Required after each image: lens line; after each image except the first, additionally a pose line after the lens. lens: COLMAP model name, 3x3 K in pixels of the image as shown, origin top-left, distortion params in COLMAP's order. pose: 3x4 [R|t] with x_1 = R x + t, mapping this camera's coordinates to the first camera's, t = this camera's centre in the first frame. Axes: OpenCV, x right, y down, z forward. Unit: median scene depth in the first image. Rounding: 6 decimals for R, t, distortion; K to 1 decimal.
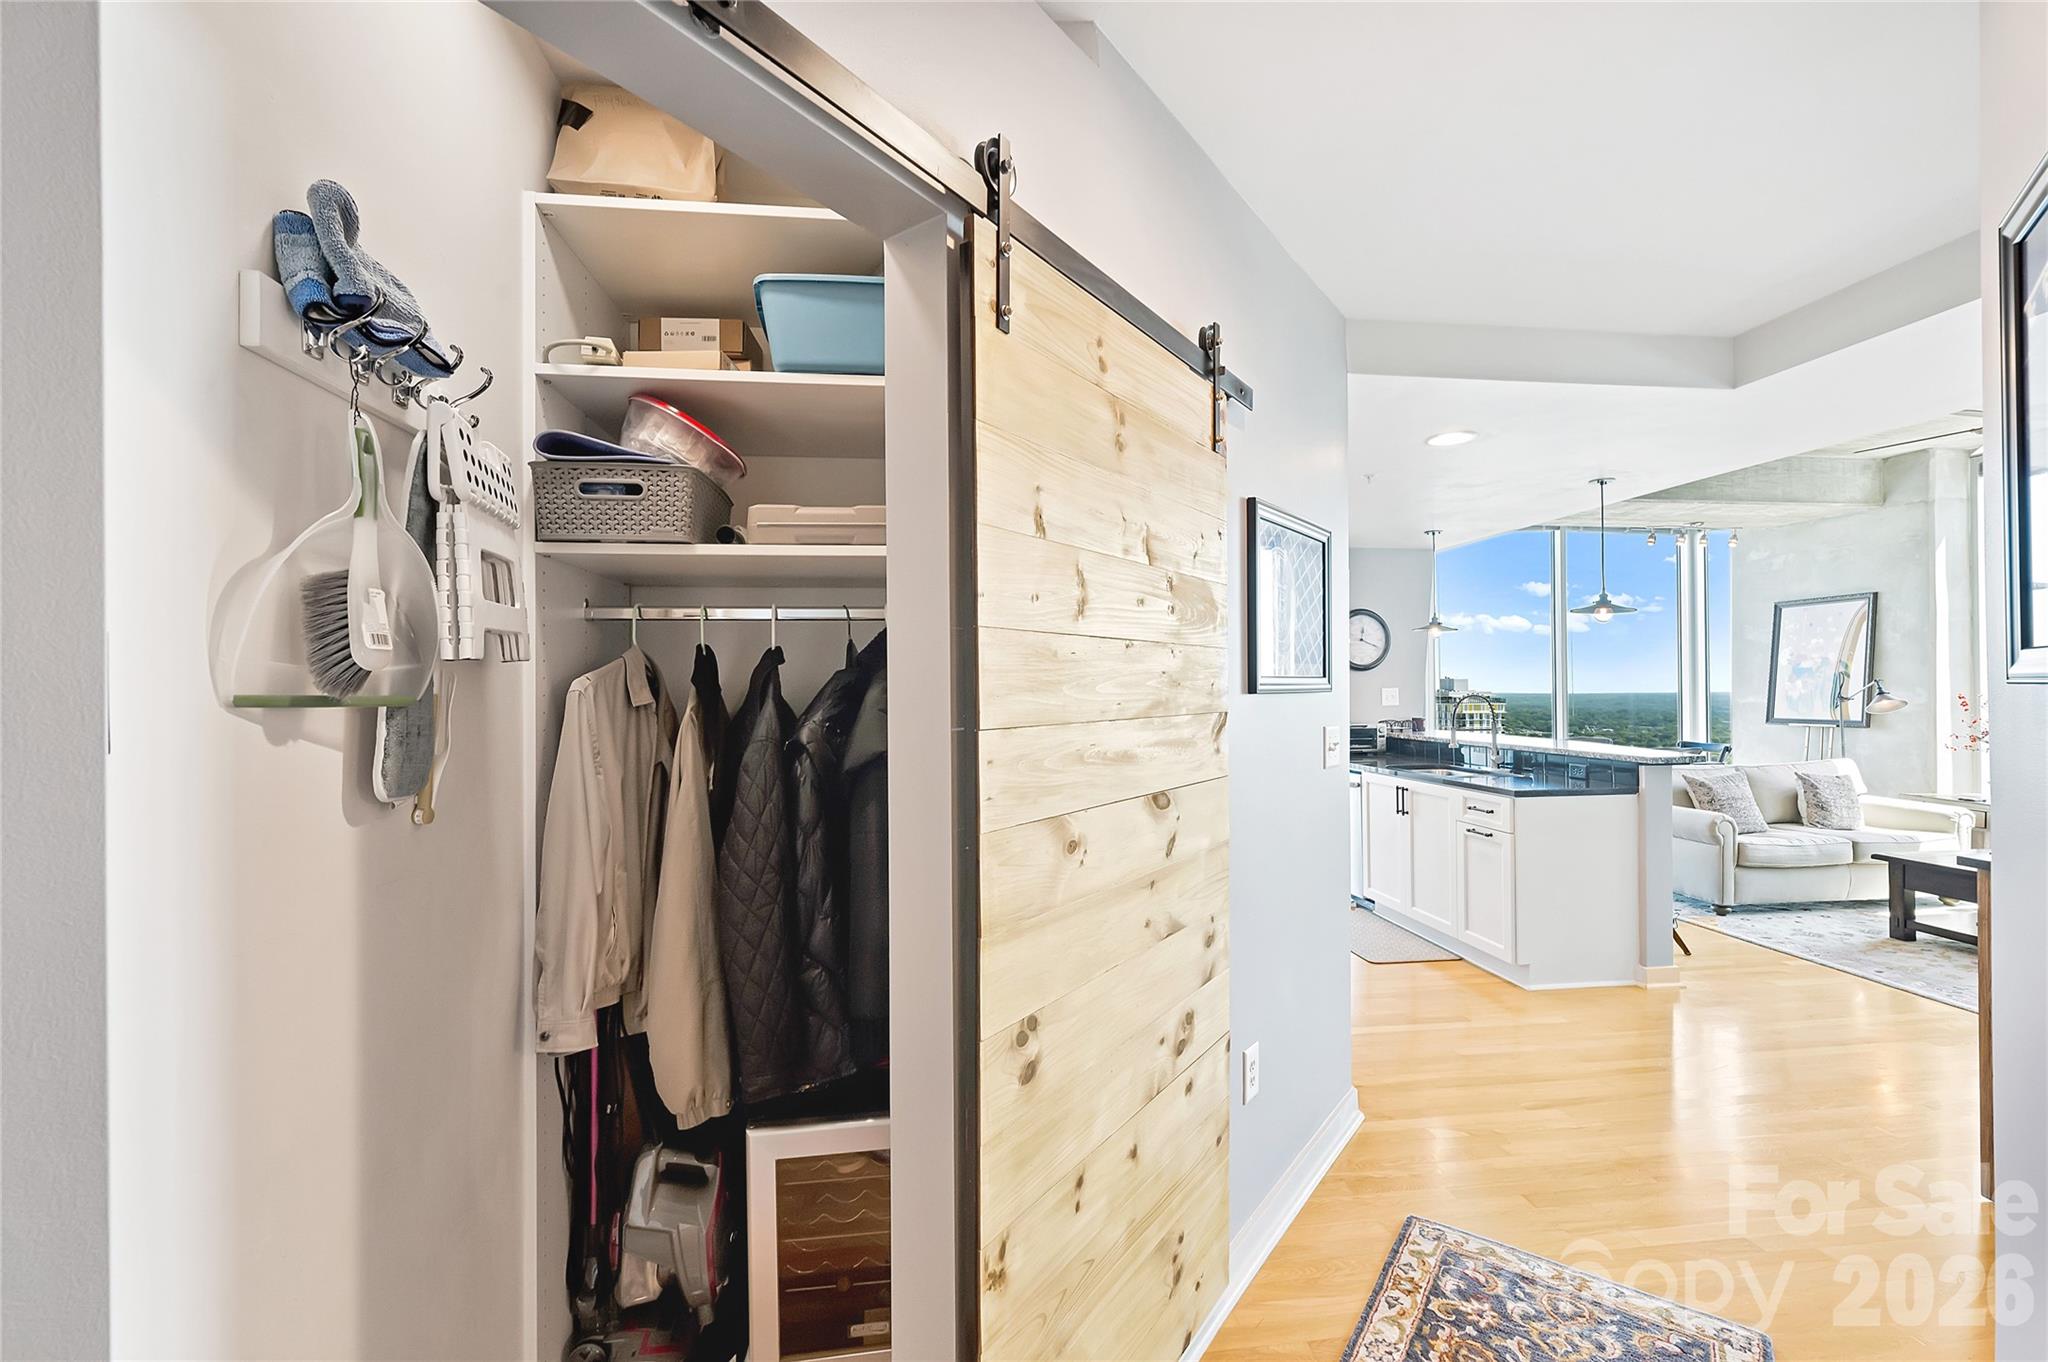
lens RADIAL K [[853.9, 0, 1023.3], [0, 853.9, 683.1], [0, 0, 1]] dist [-0.000227, 0.000406]
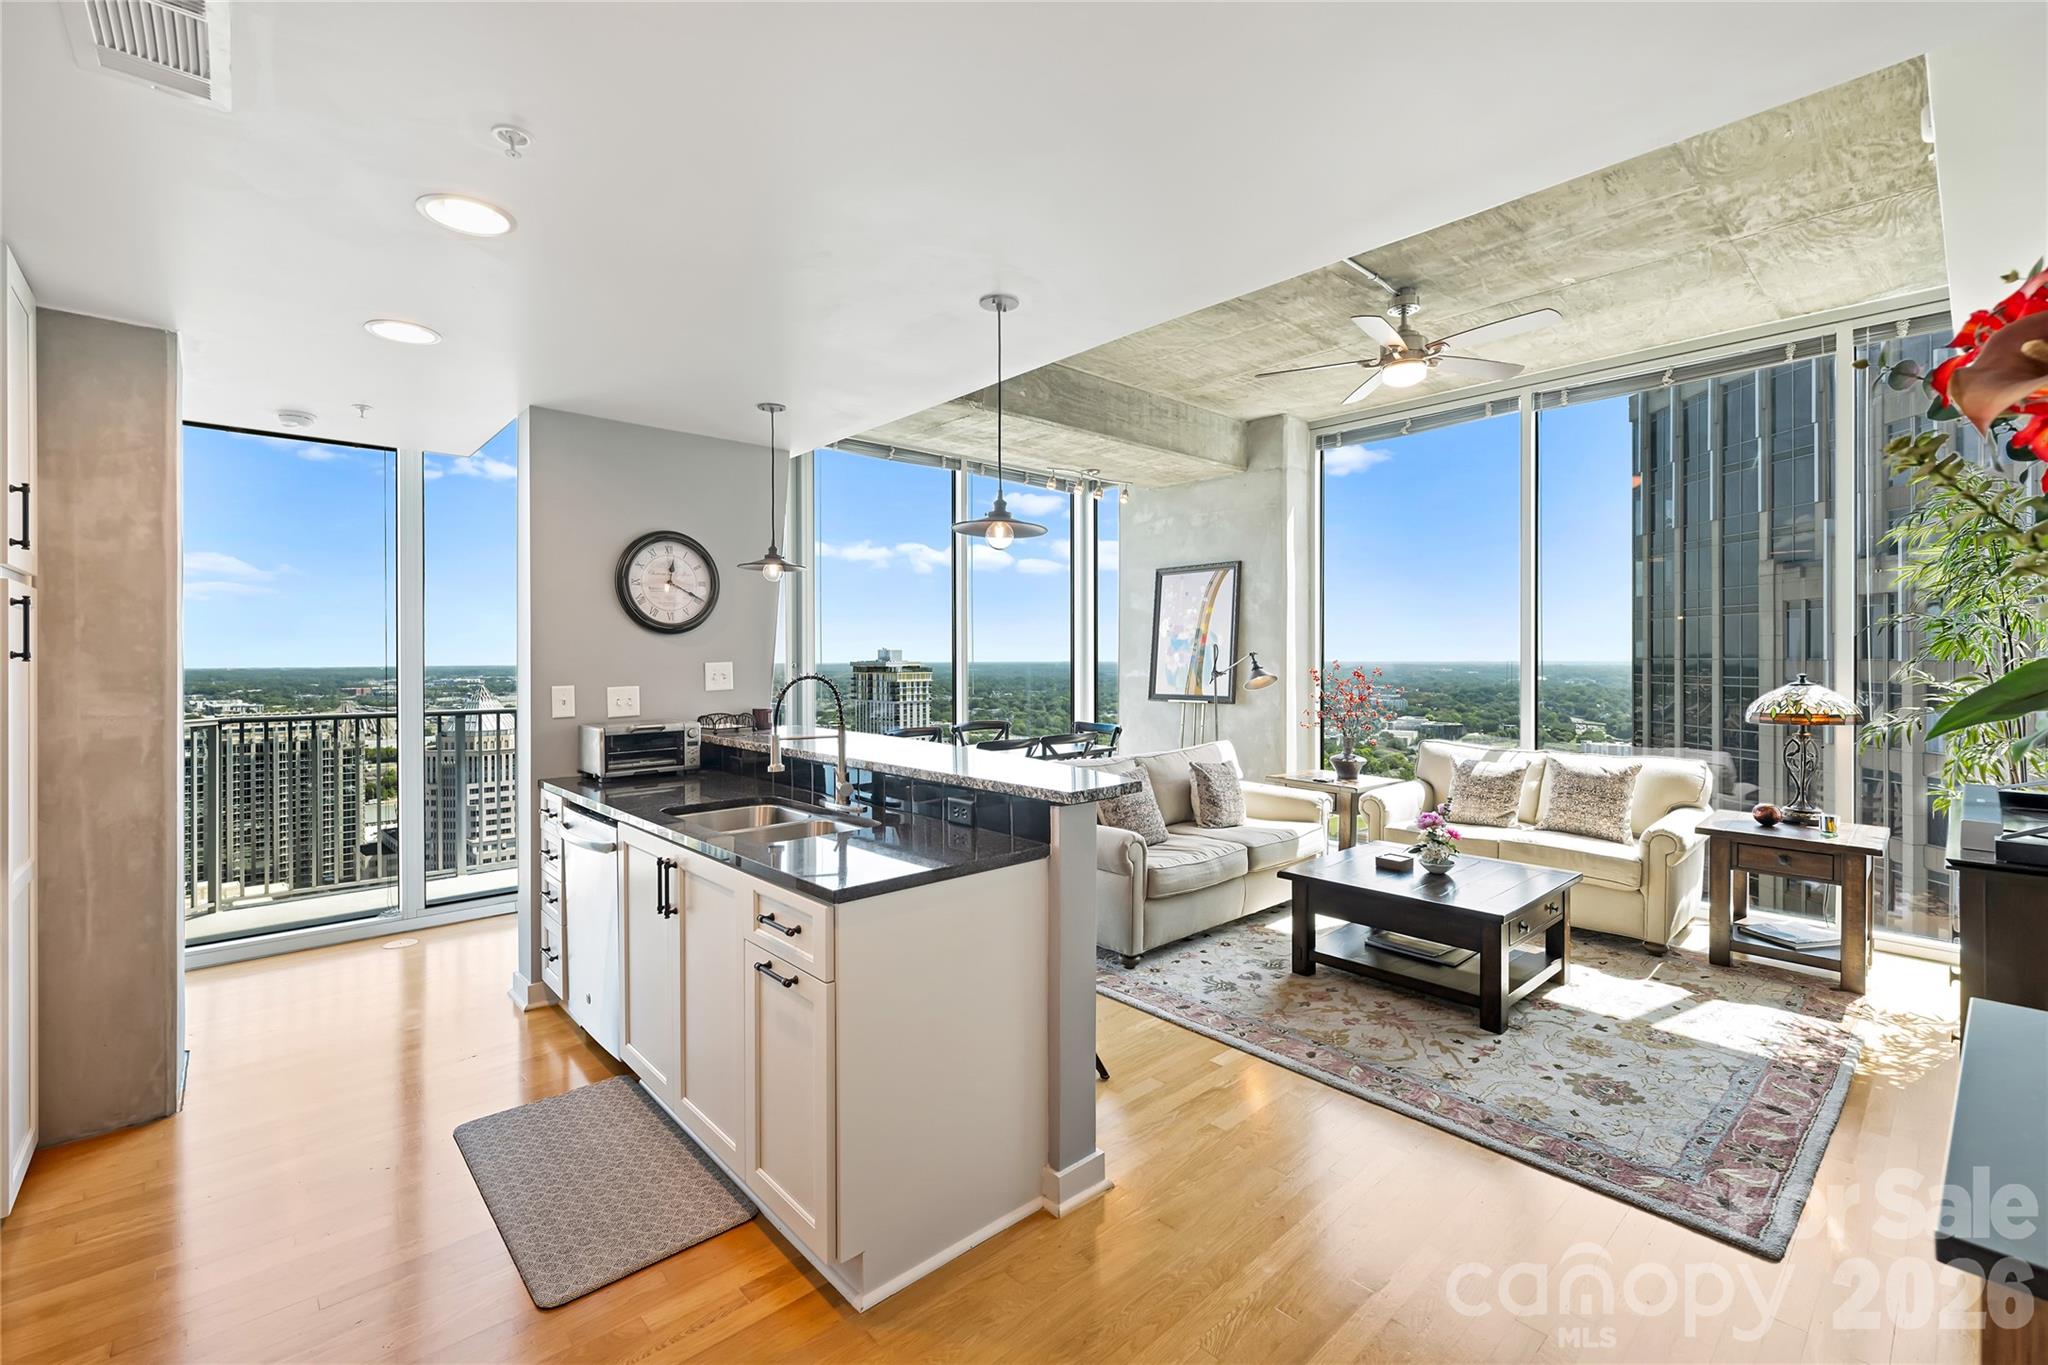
lens RADIAL K [[881.3, 0, 1022.2], [0, 881.3, 661.4], [0, 0, 1]] dist [0.000199, 0.000179]
pose [[0.816313, -0.000125, 0.577609, 0.250886], [-0.005399, 0.999955, 0.007848, -0.001128], [-0.577584, -0.009525, 0.816276, 0.363350]]
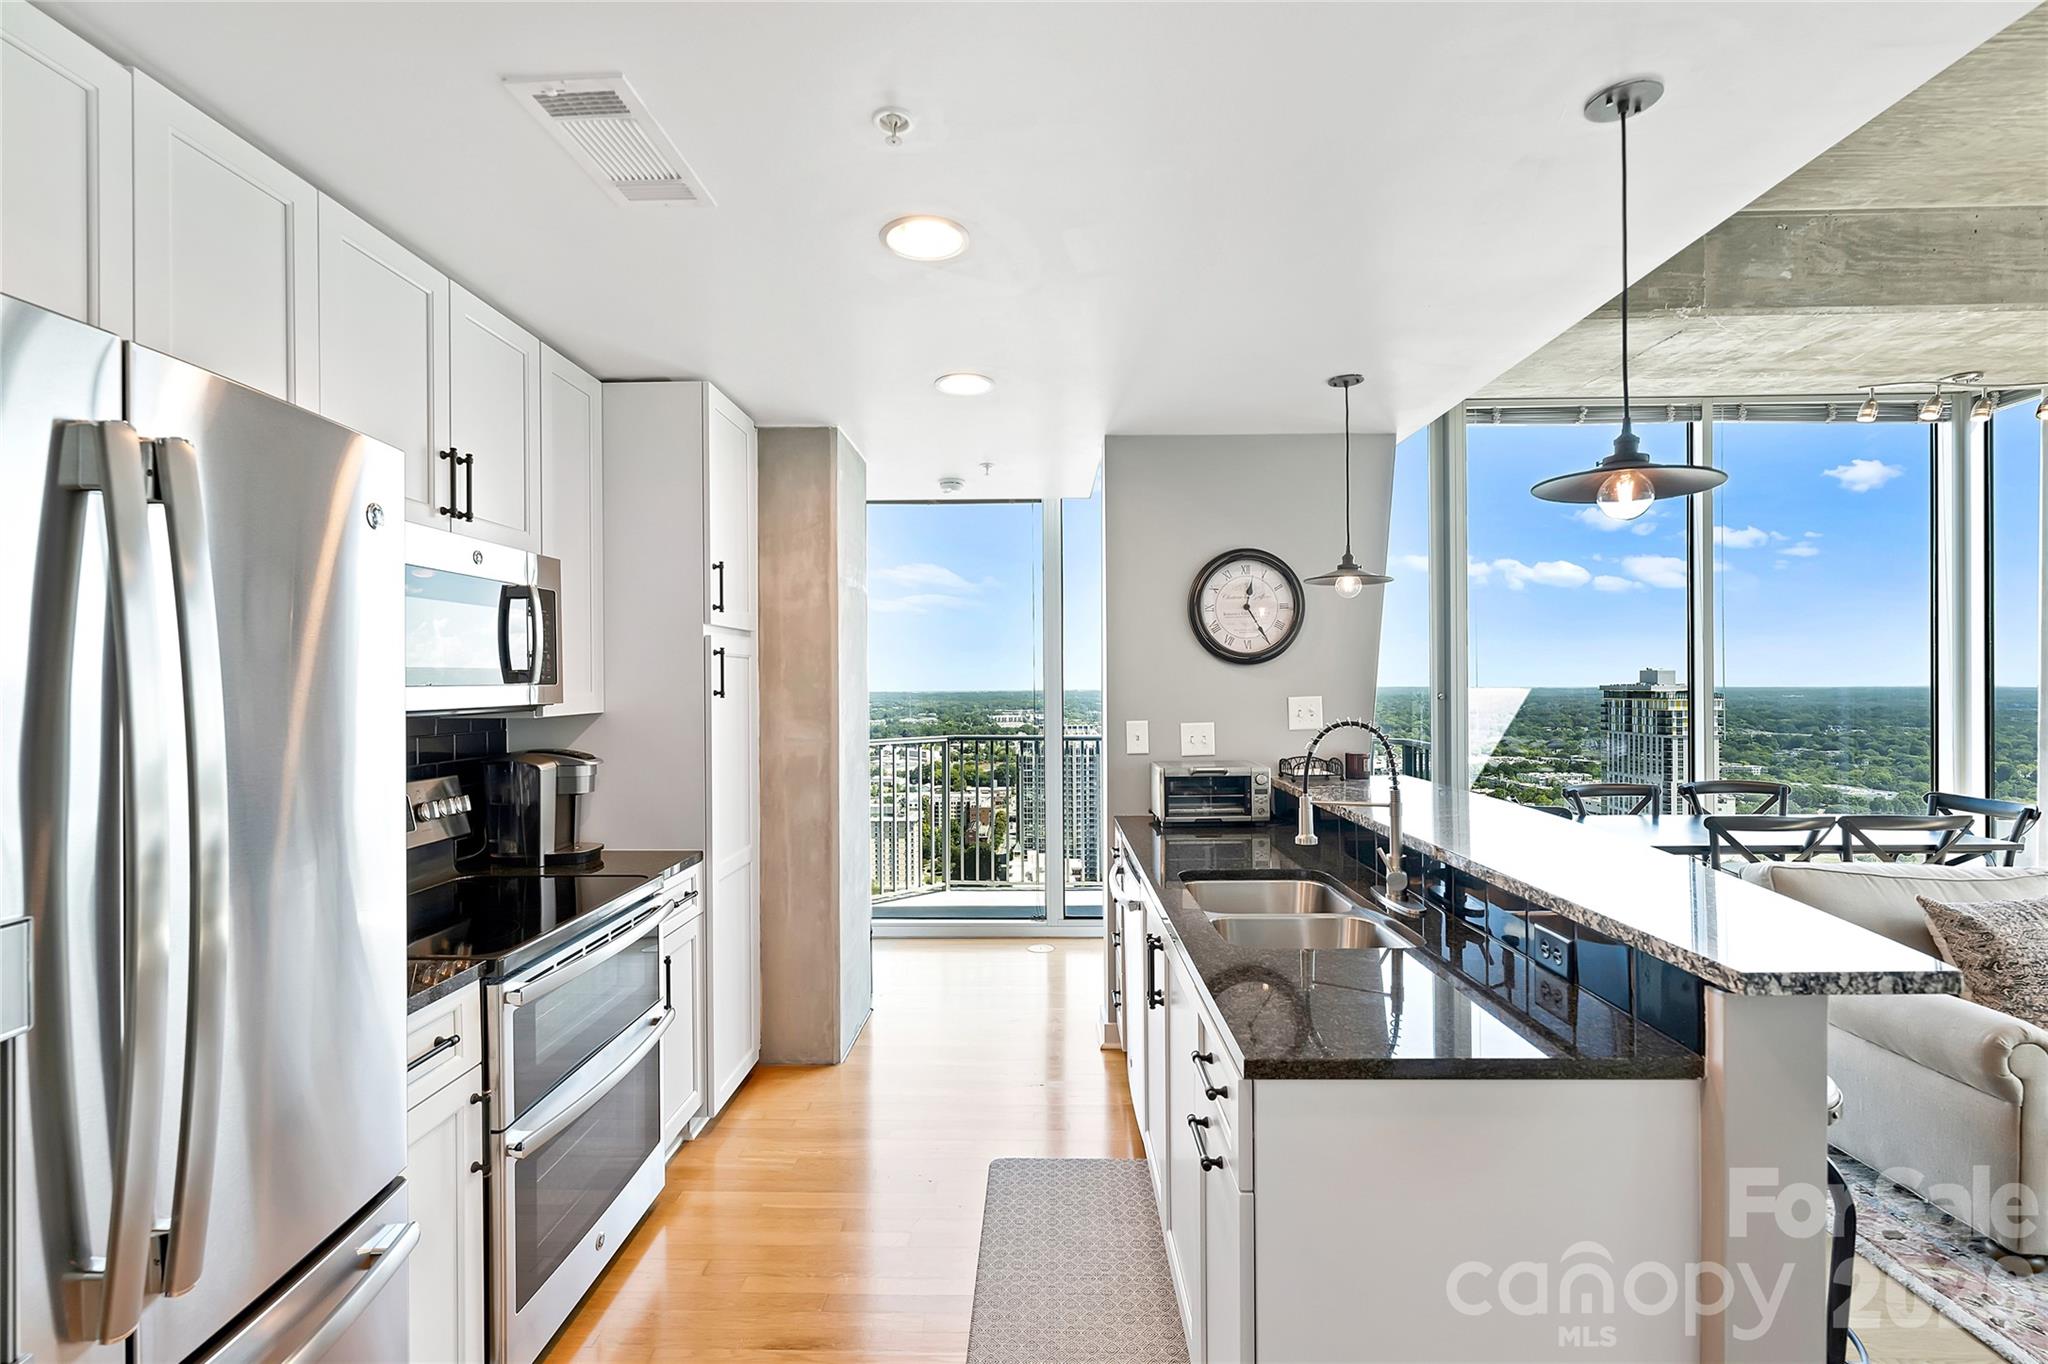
lens RADIAL K [[905.4, 0, 1021.2], [0, 905.4, 685.7], [0, 0, 1]] dist [0.000077, -0.000020]
pose [[0.989354, 0.000379, -0.145526, 0.354505], [0.001185, 0.999943, 0.010657, -0.007522], [0.145522, -0.010715, 0.989297, 0.436946]]
